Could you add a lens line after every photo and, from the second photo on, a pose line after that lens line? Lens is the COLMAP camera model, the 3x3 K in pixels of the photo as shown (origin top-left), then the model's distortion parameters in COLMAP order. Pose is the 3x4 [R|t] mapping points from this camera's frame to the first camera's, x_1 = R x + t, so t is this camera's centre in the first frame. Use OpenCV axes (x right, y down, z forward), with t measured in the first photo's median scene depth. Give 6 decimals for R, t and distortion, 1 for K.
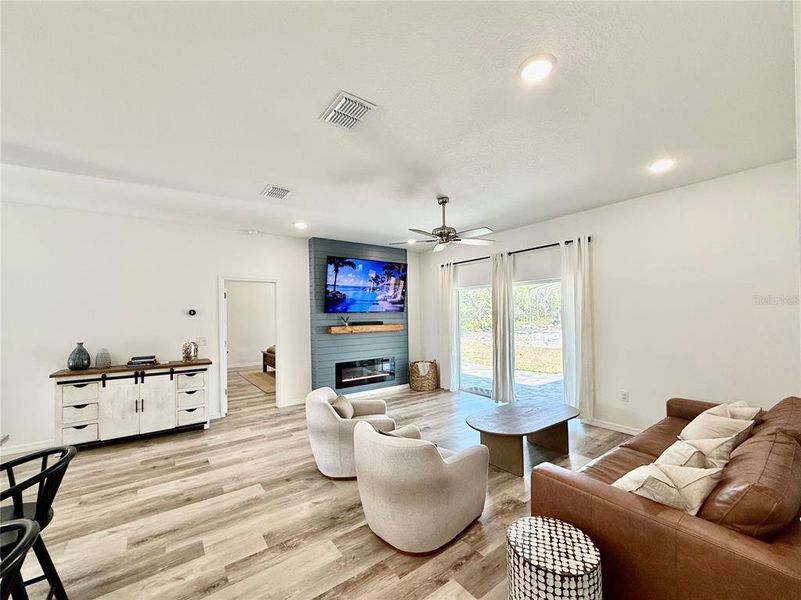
lens RADIAL K [[321.1, 0, 405.1], [0, 321.1, 307.7], [0, 0, 1]] dist [-0.004215, 0.000558]
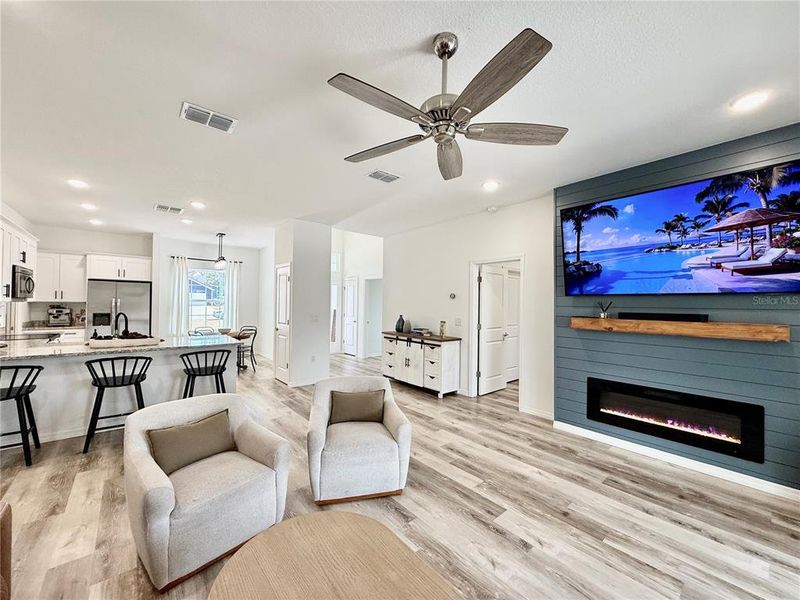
lens RADIAL K [[320.7, 0, 402.8], [0, 320.7, 300.7], [0, 0, 1]] dist [-0.004215, 0.000558]
pose [[0.058880, 0.003529, -0.998259, 0.538284], [0.003902, 0.999985, 0.003765, 0.030403], [0.998257, -0.004117, 0.058865, 0.860525]]
